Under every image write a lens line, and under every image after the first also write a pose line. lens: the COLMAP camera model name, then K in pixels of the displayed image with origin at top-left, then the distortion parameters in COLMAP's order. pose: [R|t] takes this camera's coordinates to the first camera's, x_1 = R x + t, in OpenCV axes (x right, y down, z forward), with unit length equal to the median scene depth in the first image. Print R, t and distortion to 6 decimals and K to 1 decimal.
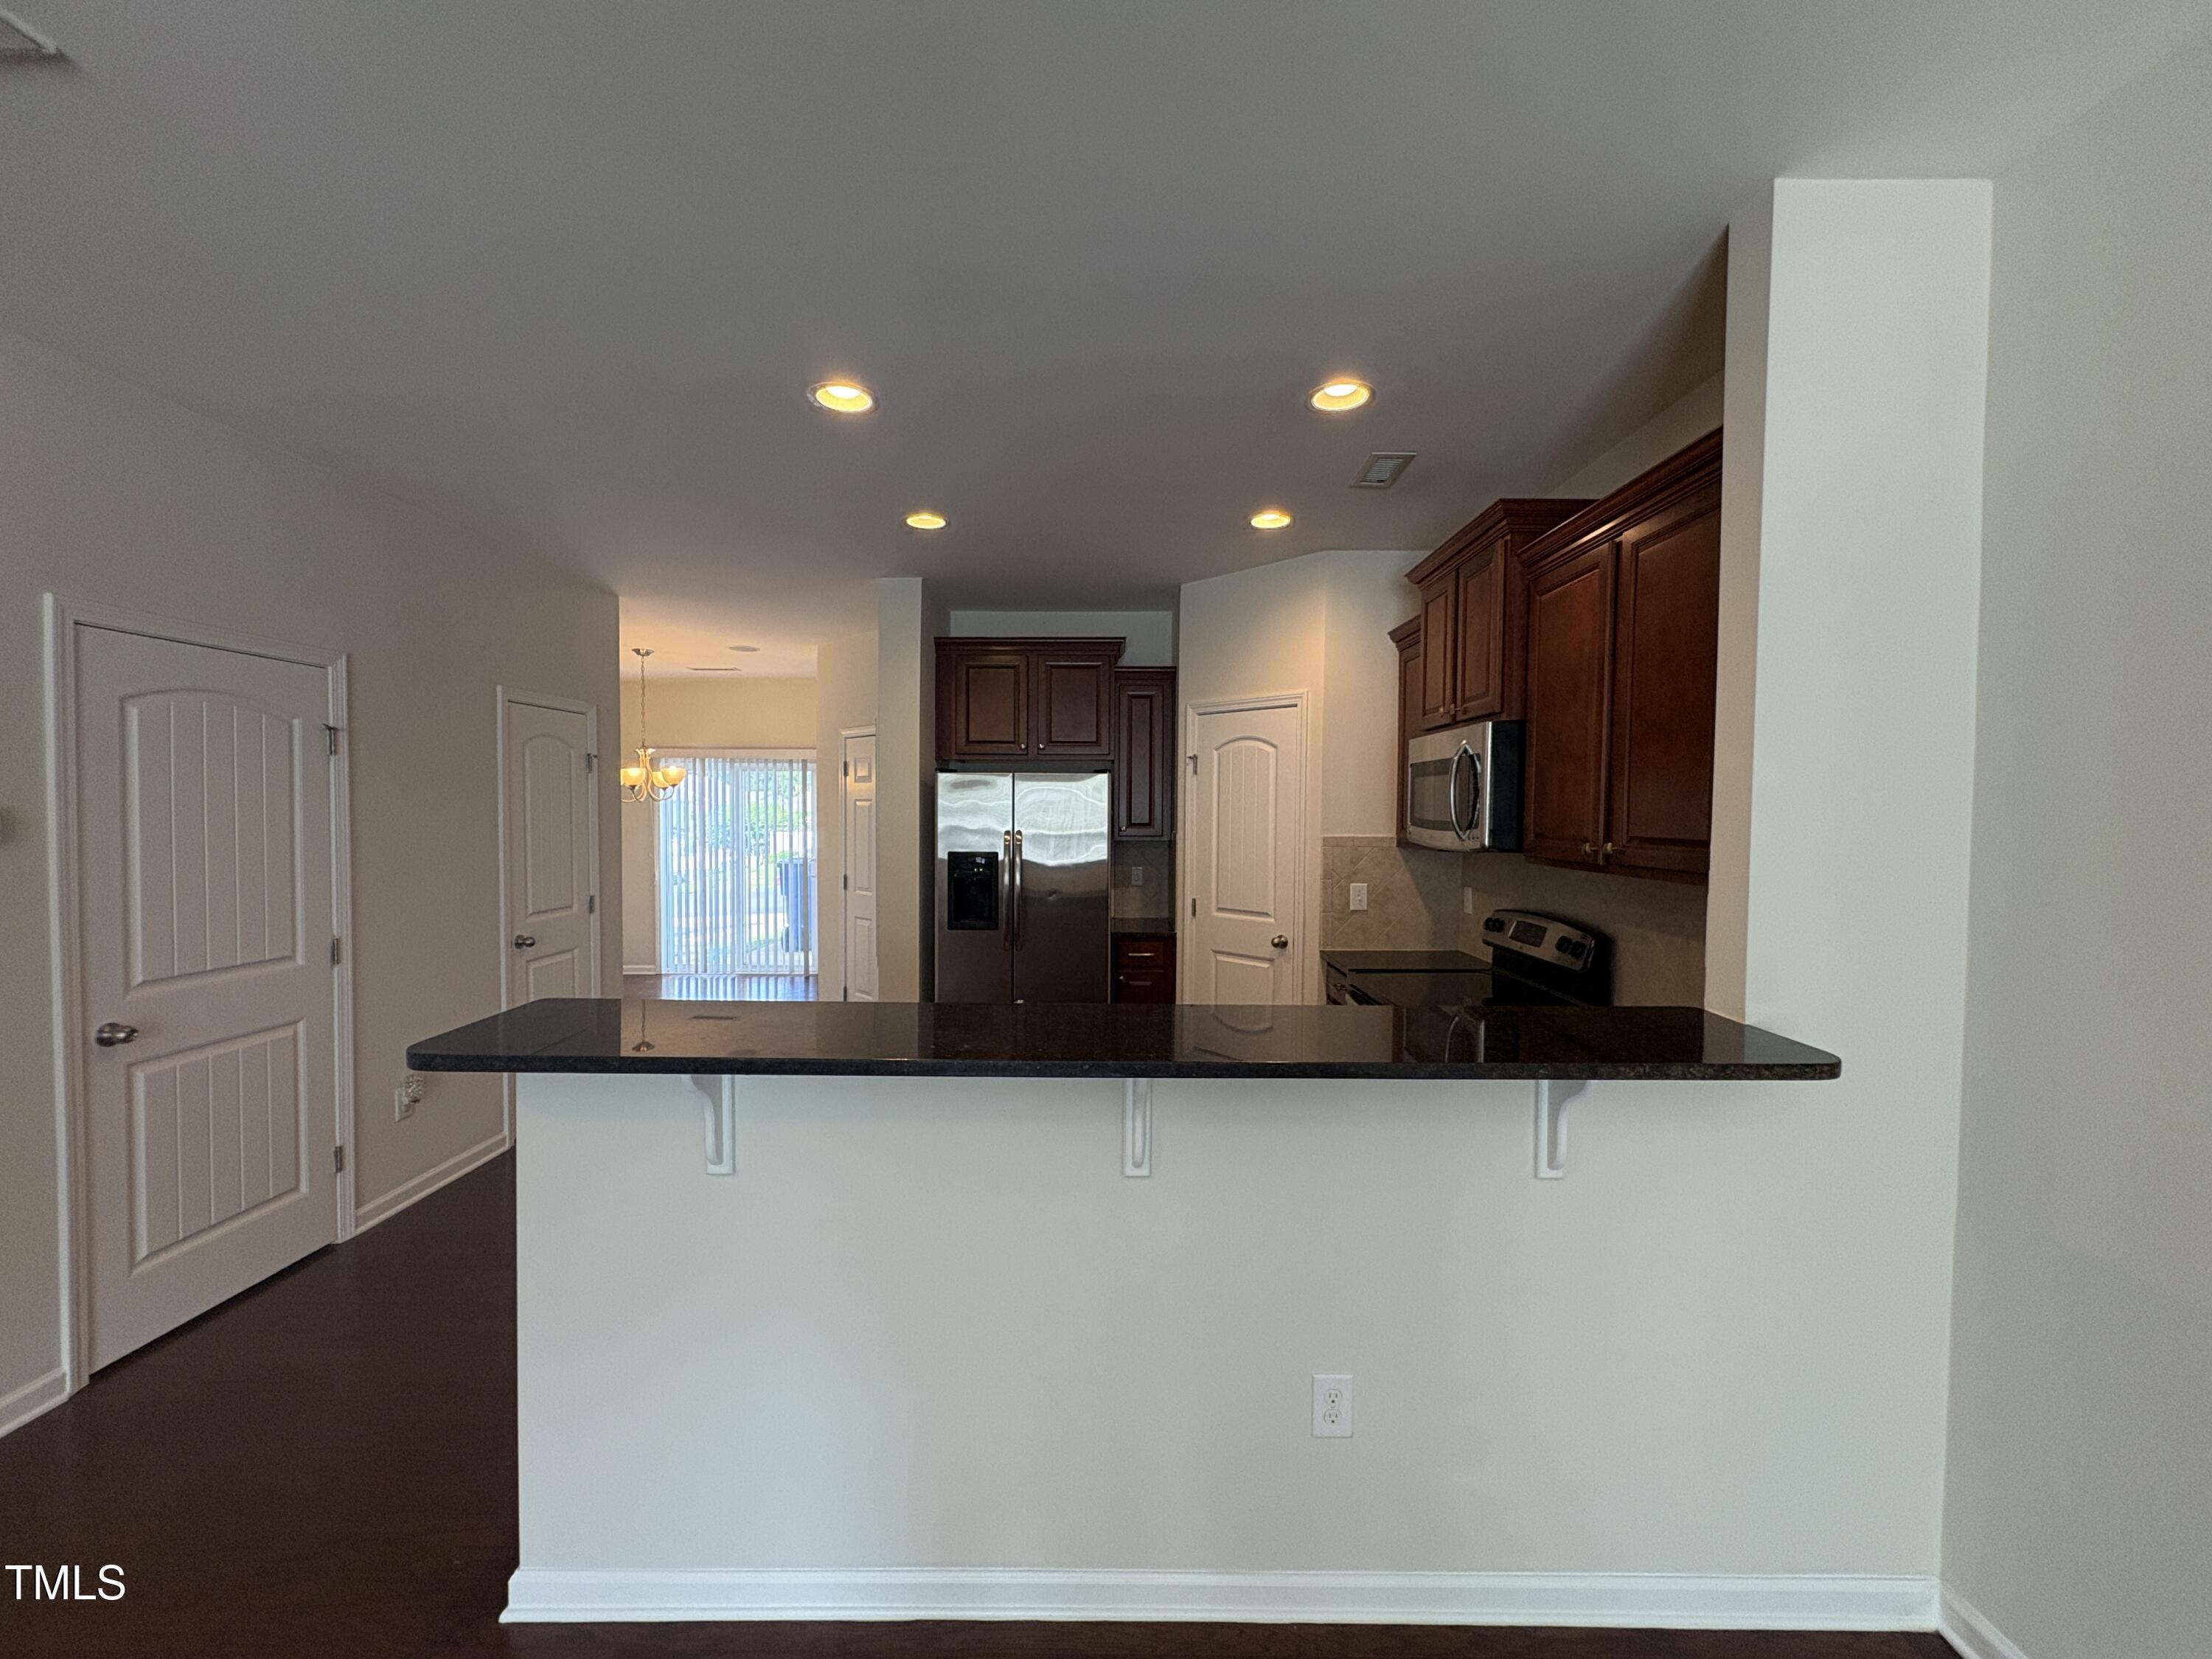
lens RADIAL K [[878.2, 0, 1109.6], [0, 878.2, 829.7], [0, 0, 1]] dist [-0.001524, 0.000404]
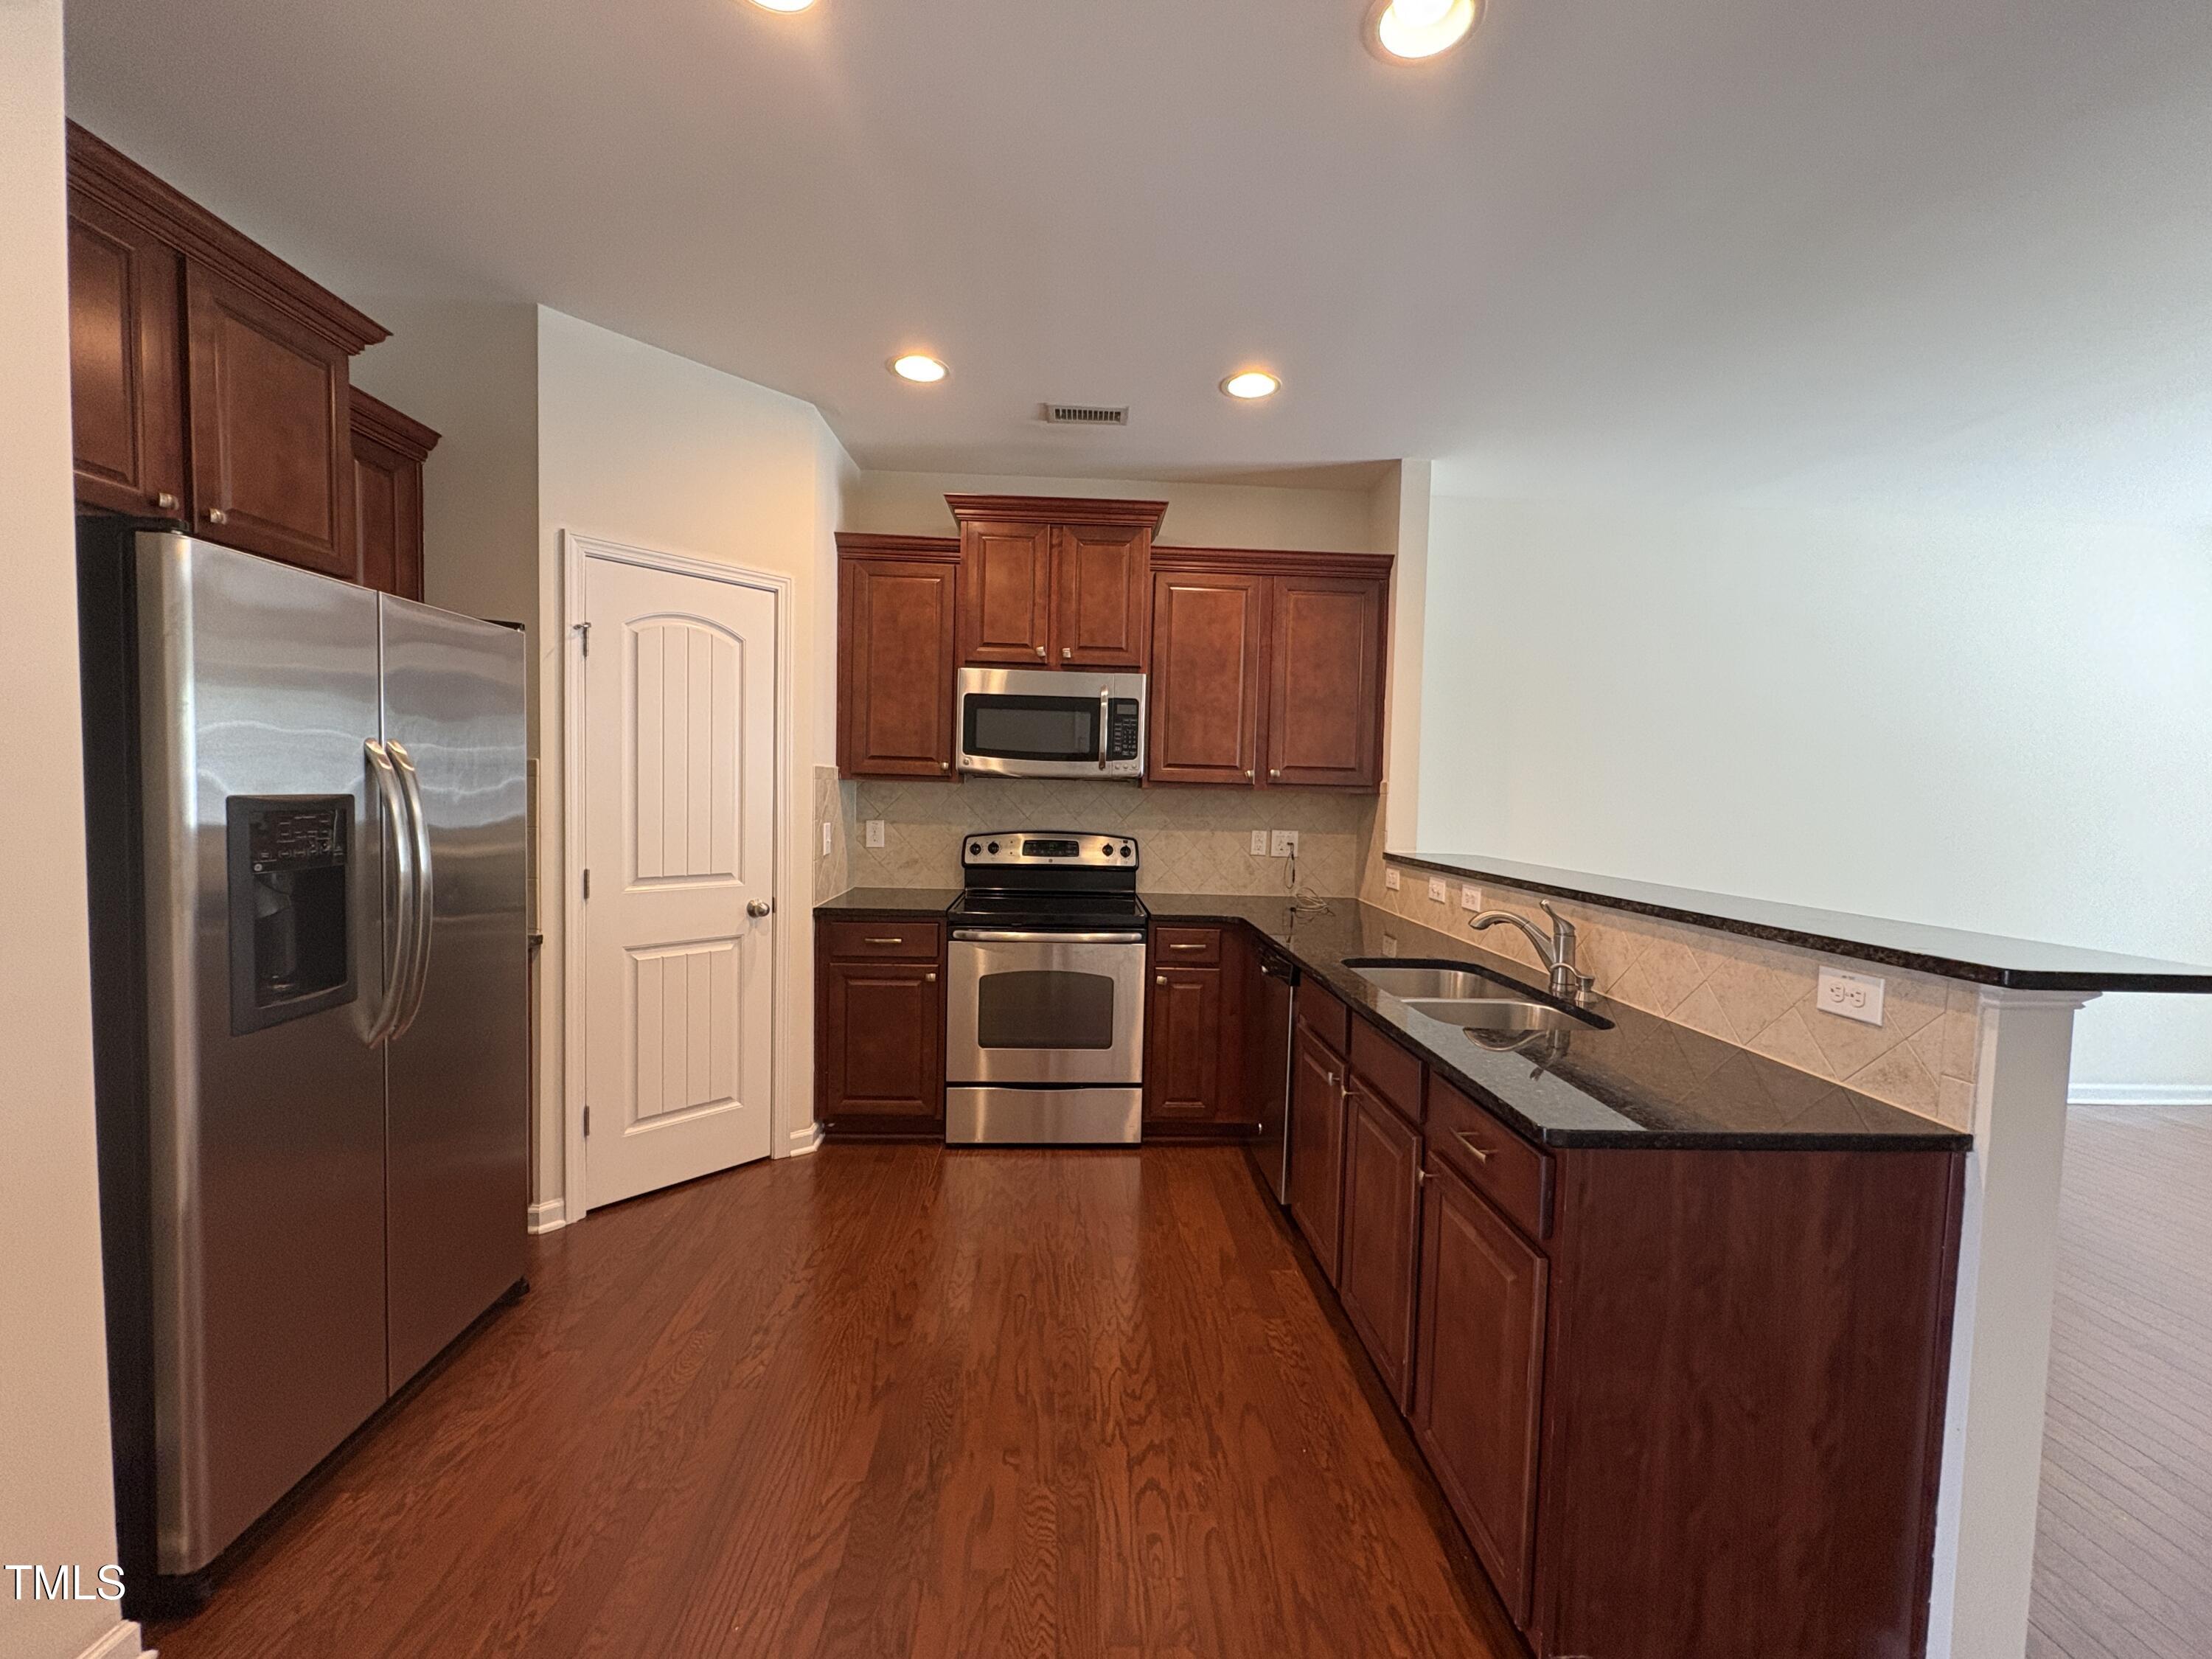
lens RADIAL K [[918.0, 0, 1106.0], [0, 918.0, 829.5], [0, 0, 1]] dist [-0.000920, 0.000059]
pose [[-0.037064, -0.052923, 0.997910, -0.540340], [-0.002290, 0.998599, 0.052875, 0.019173], [-0.999310, -0.000326, -0.037134, 0.690563]]
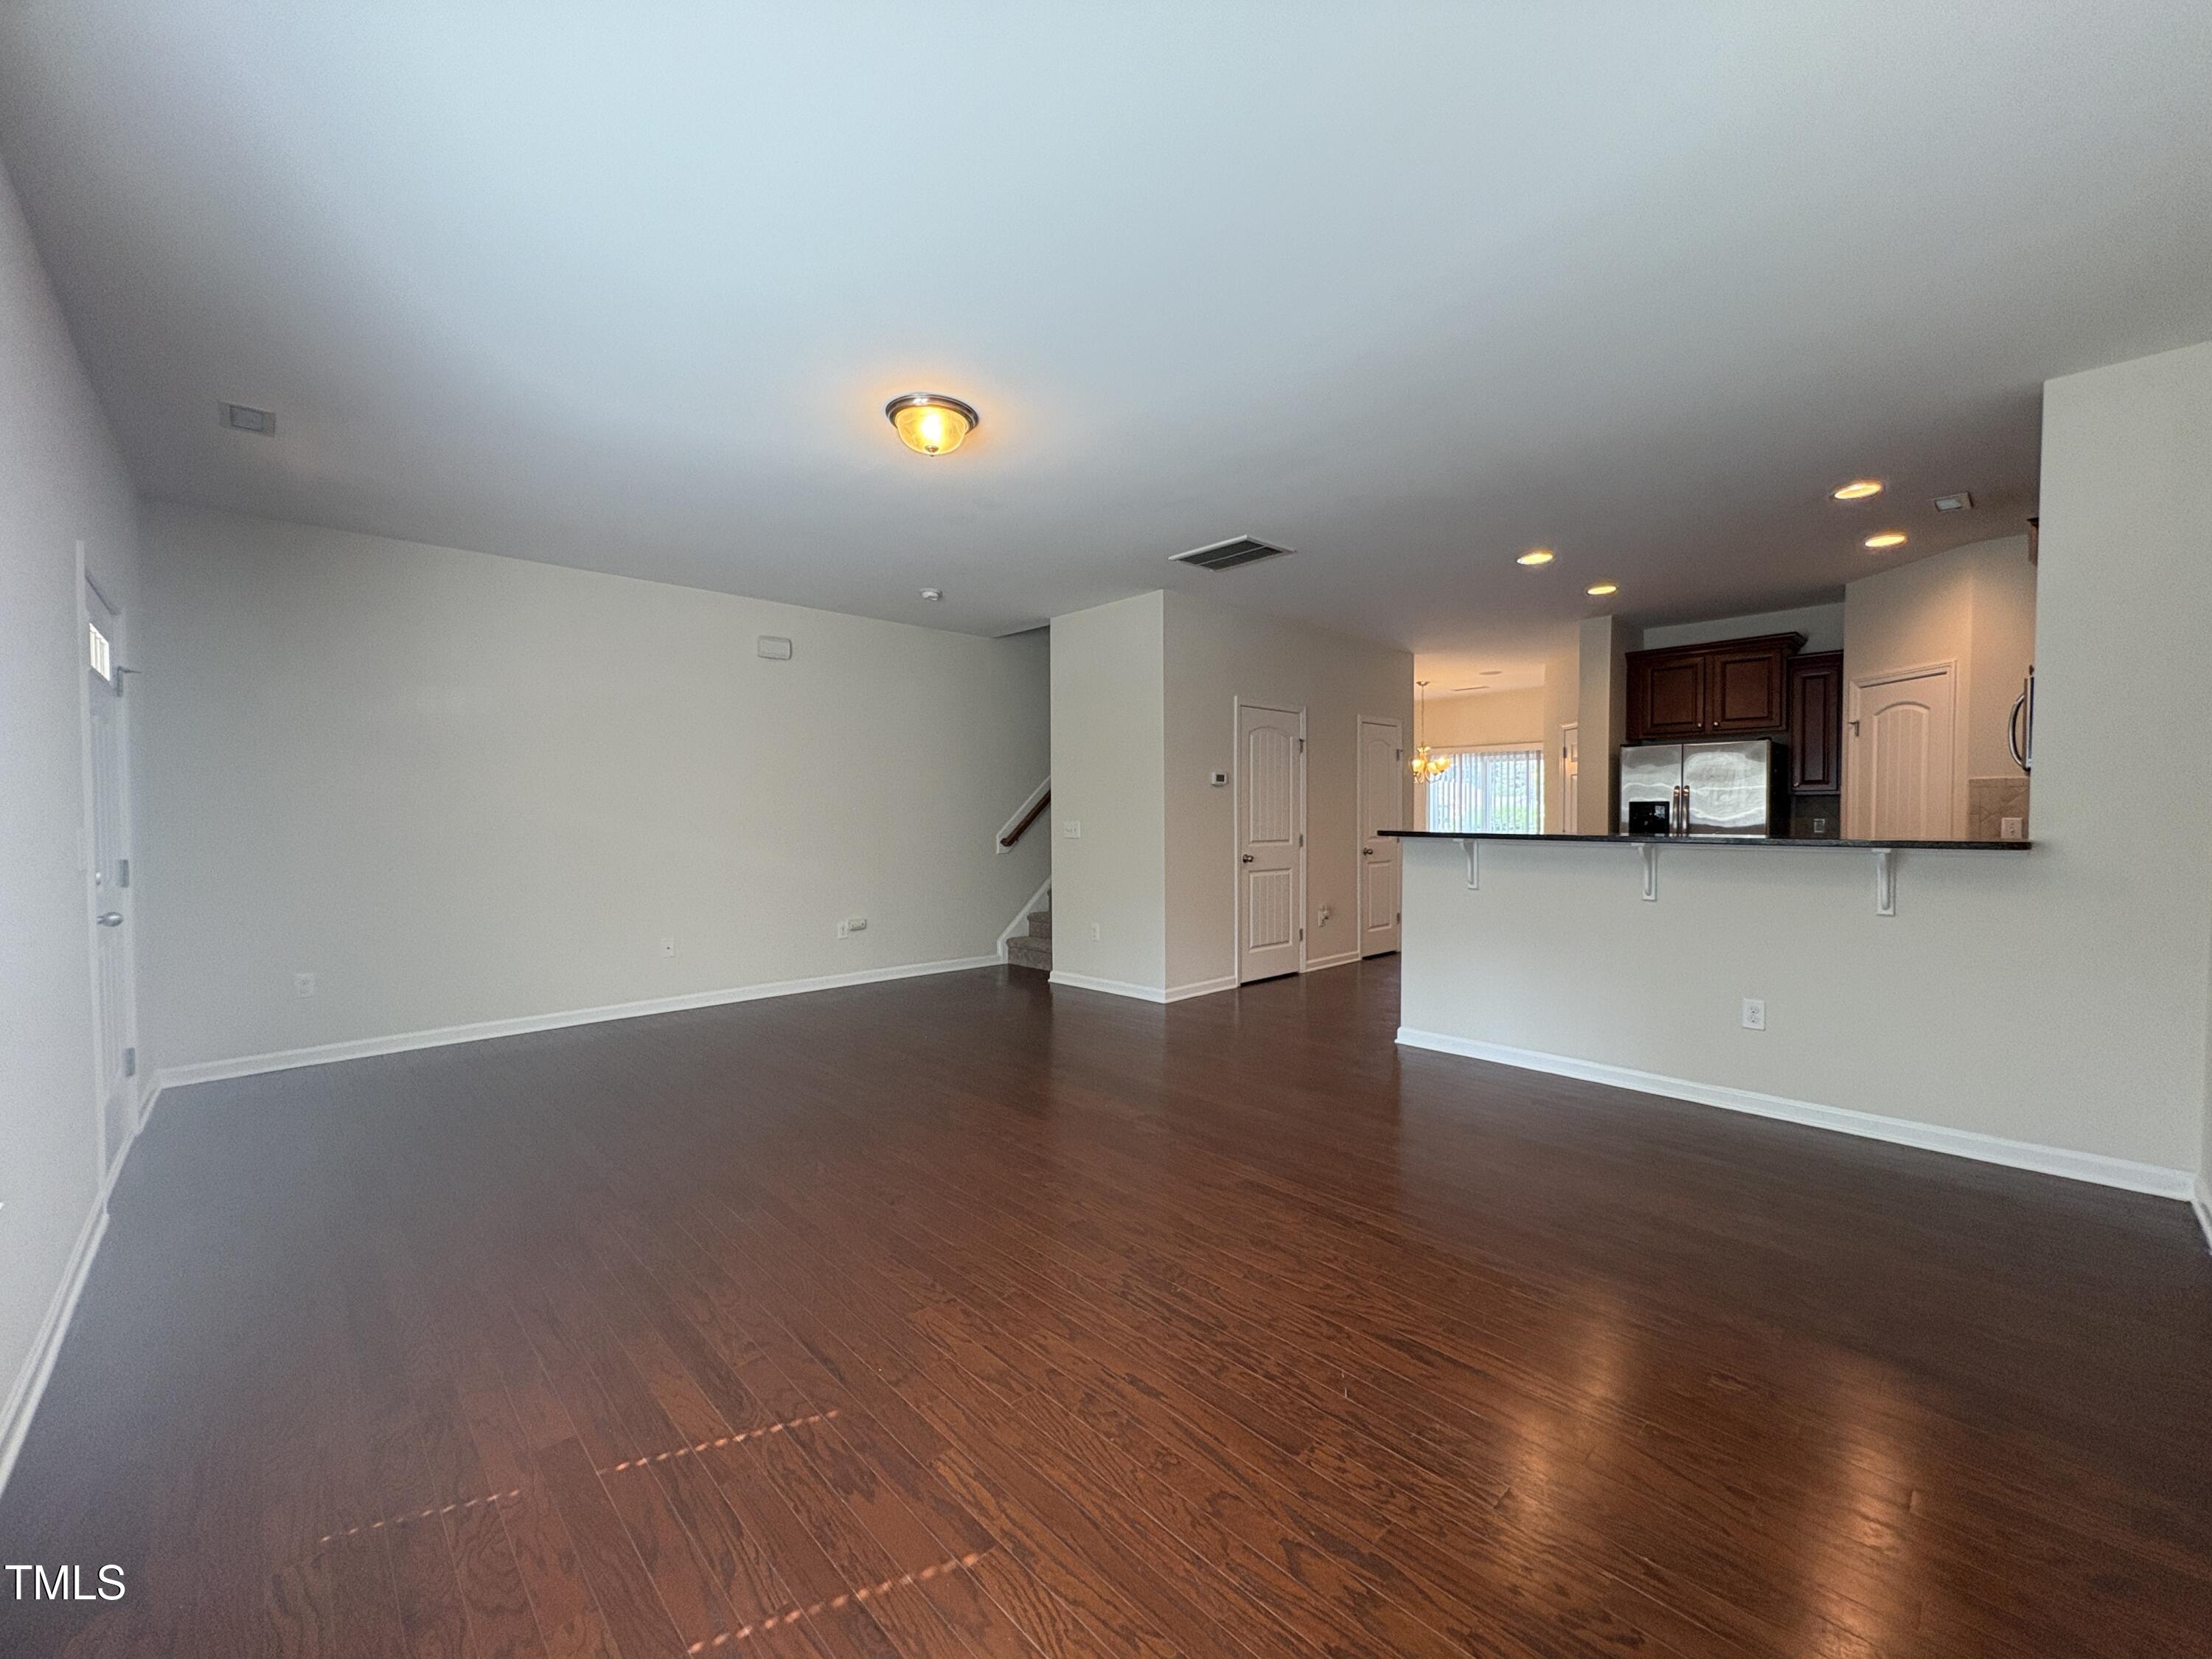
lens RADIAL K [[878.2, 0, 1109.6], [0, 878.2, 829.7], [0, 0, 1]] dist [-0.001524, 0.000404]
pose [[0.690776, 0.006104, -0.723043, 0.268039], [-0.012152, 0.999921, -0.003168, 0.085247], [0.722967, 0.010975, 0.690796, -0.610671]]
